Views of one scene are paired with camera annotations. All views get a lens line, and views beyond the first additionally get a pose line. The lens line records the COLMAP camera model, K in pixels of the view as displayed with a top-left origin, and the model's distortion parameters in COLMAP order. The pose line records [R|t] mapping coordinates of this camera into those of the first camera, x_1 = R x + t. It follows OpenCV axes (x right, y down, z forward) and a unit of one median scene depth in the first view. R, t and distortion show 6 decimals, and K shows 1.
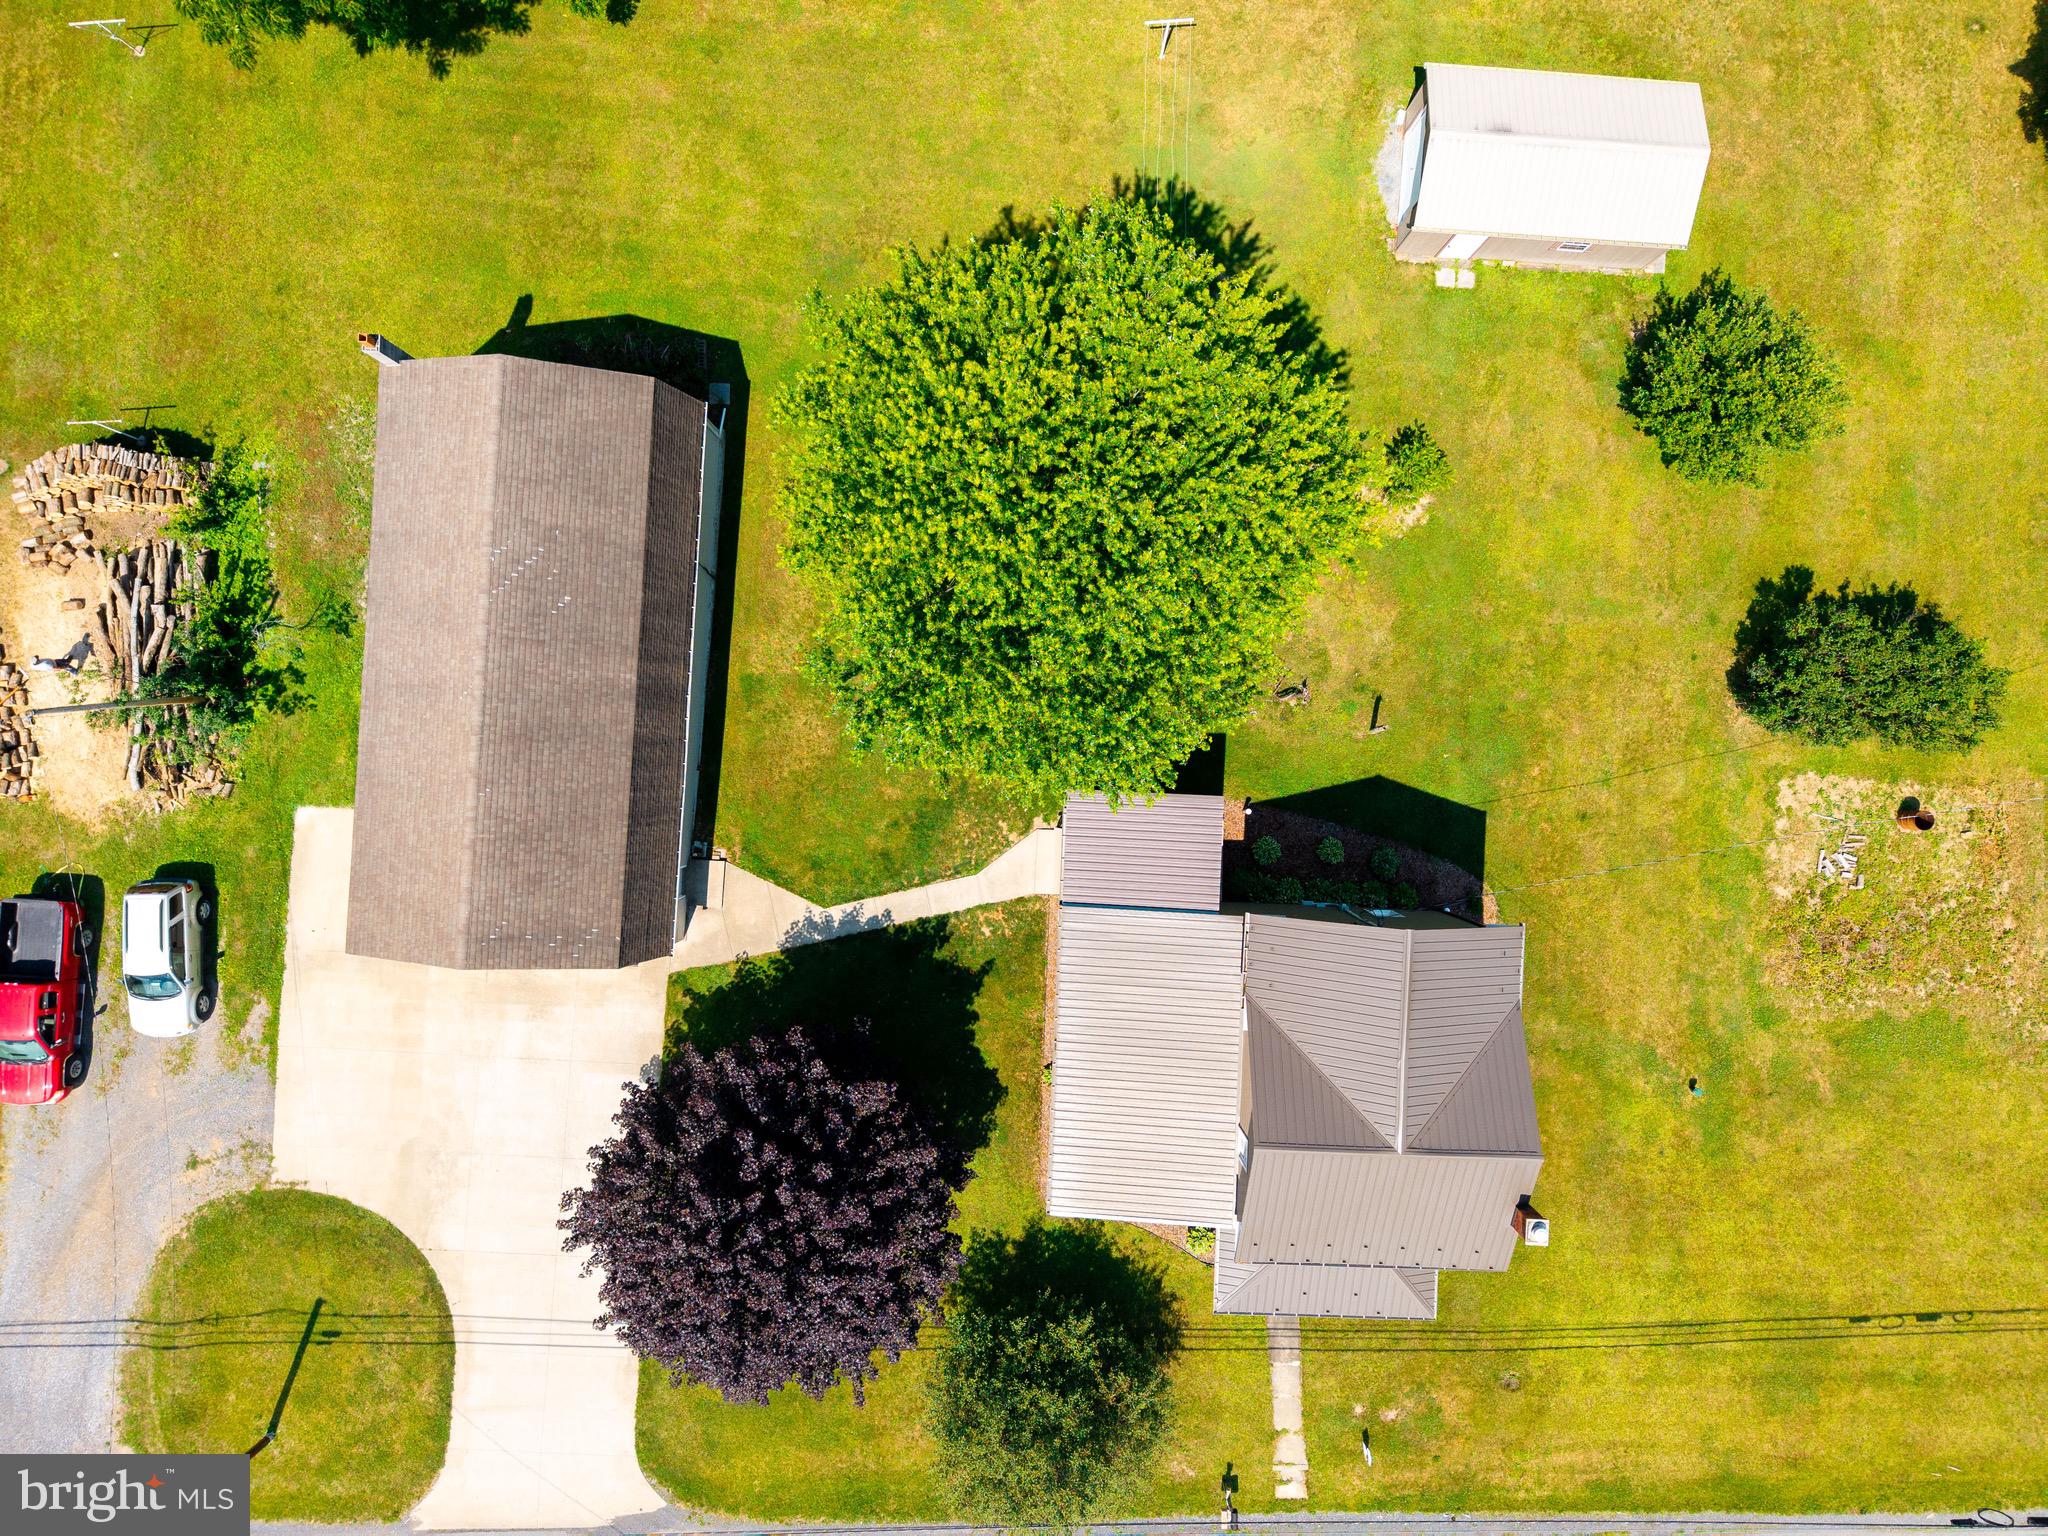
lens RADIAL K [[1442.0, 0, 1027.8], [0, 1442.0, 760.9], [0, 0, 1]] dist [0.000433, -0.010817]
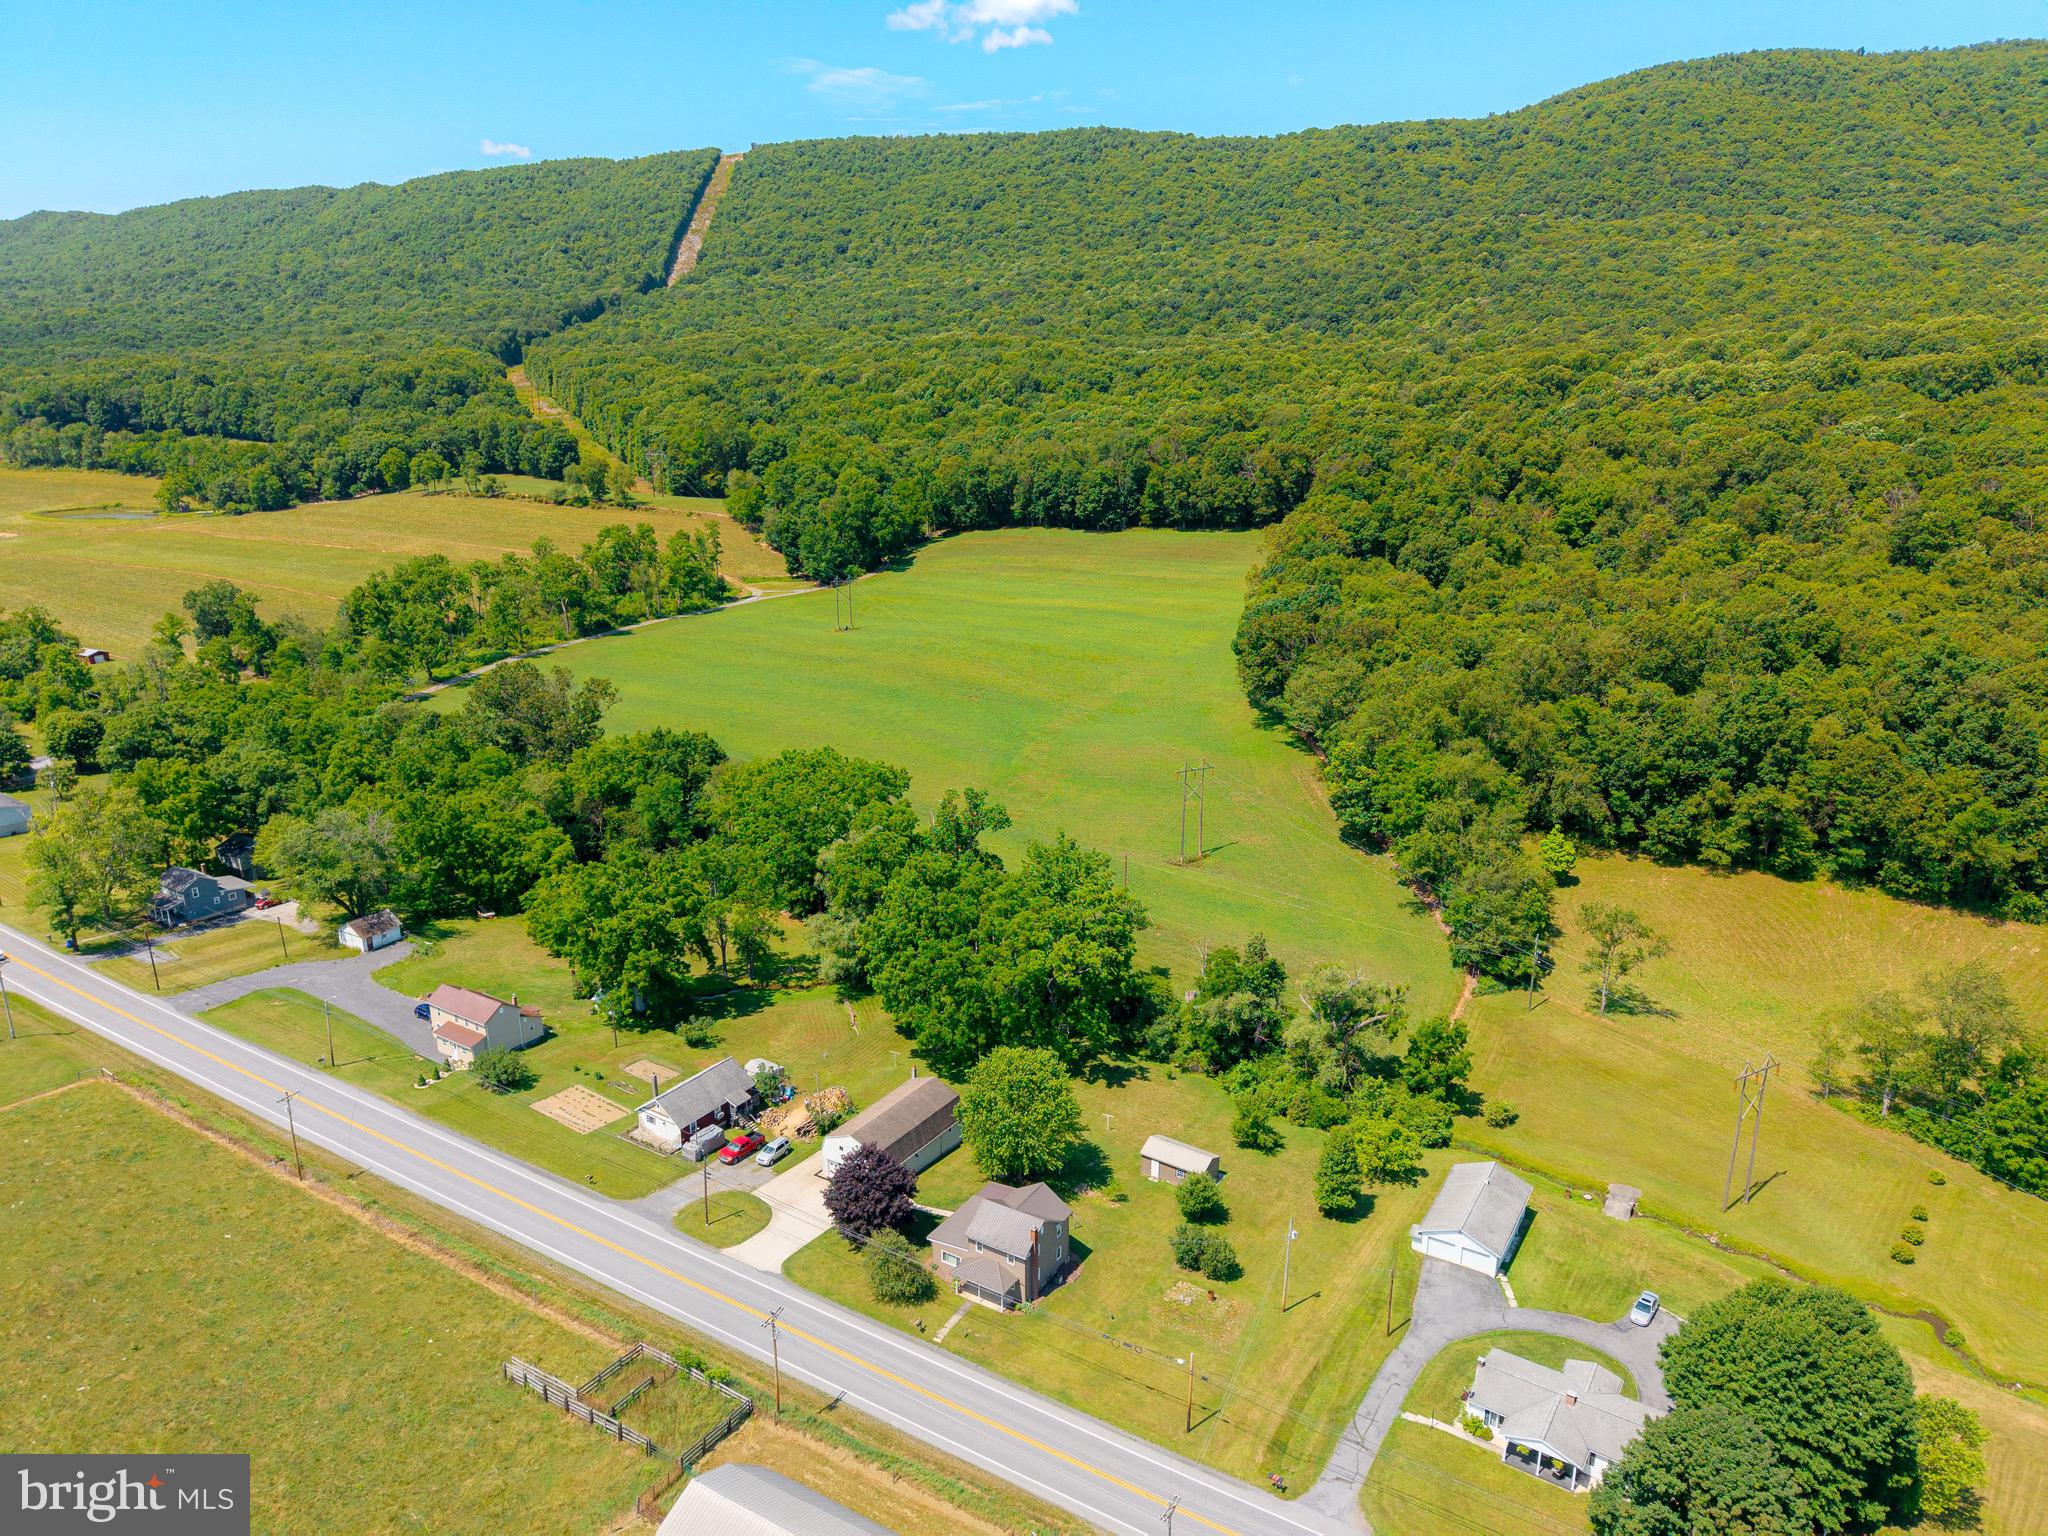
lens RADIAL K [[1381.3, 0, 1024.0], [0, 1381.3, 768.0], [0, 0, 1]] dist [0.023176, -0.014507]
pose [[0.868304, 0.138525, -0.476298, 1.605811], [-0.495867, 0.217615, -0.840690, 2.670895], [-0.012807, 0.966155, 0.257646, -0.970584]]
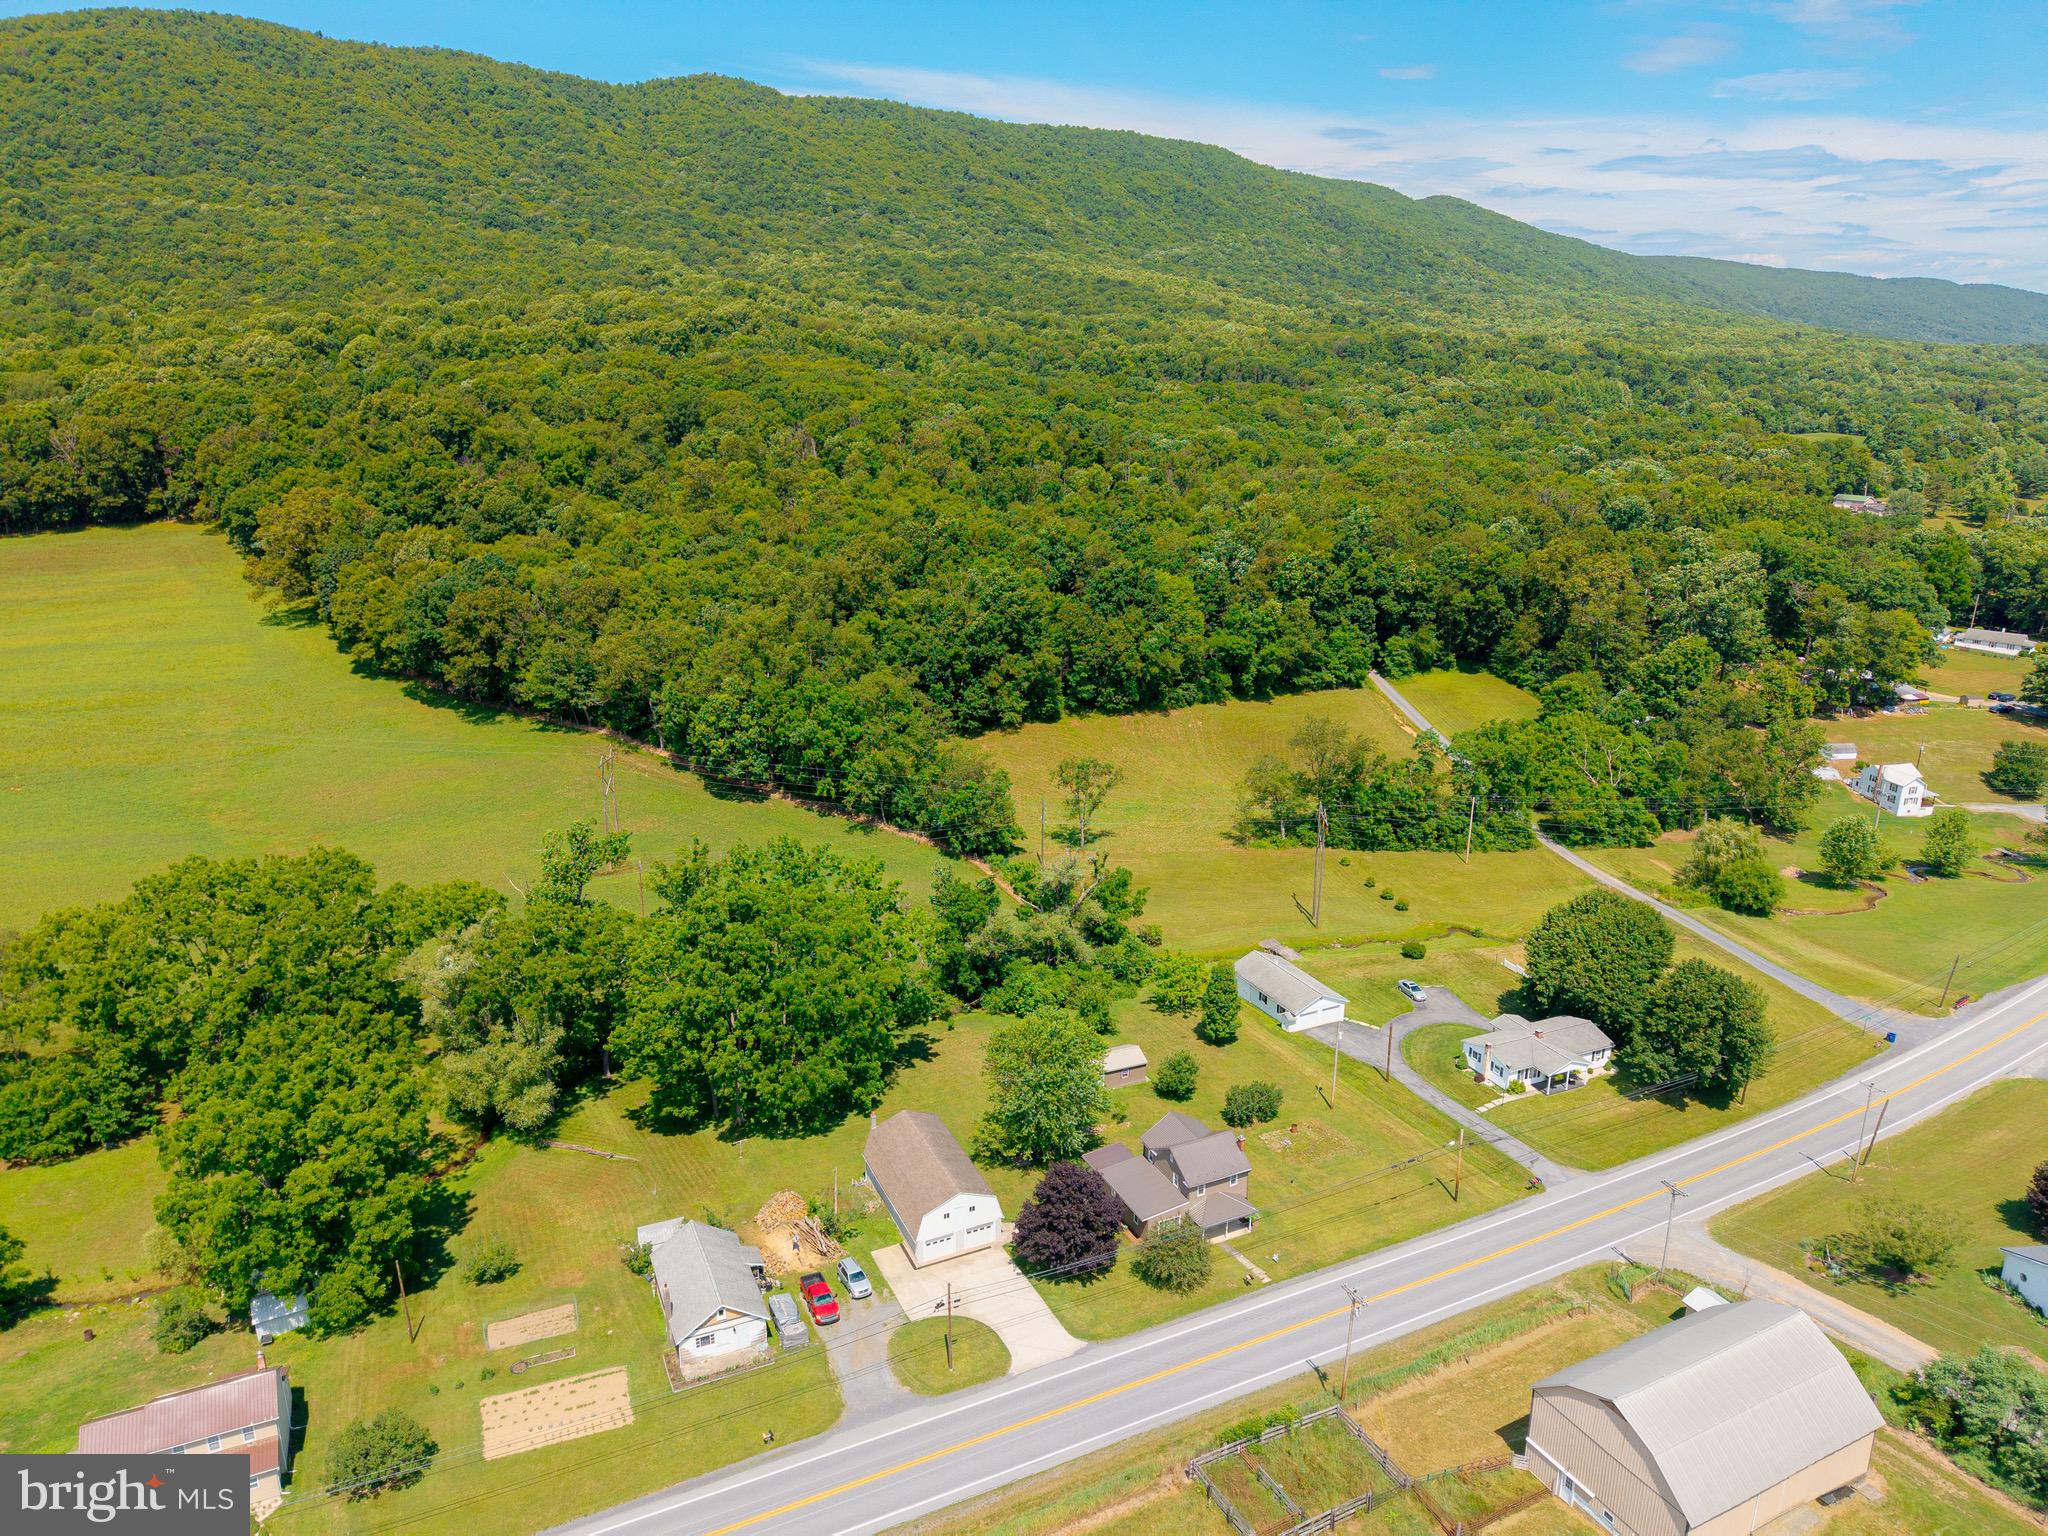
lens RADIAL K [[1398.0, 0, 1027.4], [0, 1398.0, 724.0], [0, 0, 1]] dist [0.025520, -0.007526]
pose [[0.882297, -0.123054, 0.454324, -1.435486], [0.470524, 0.204642, -0.858329, 2.538534], [0.012647, 0.971071, 0.238454, -0.816863]]
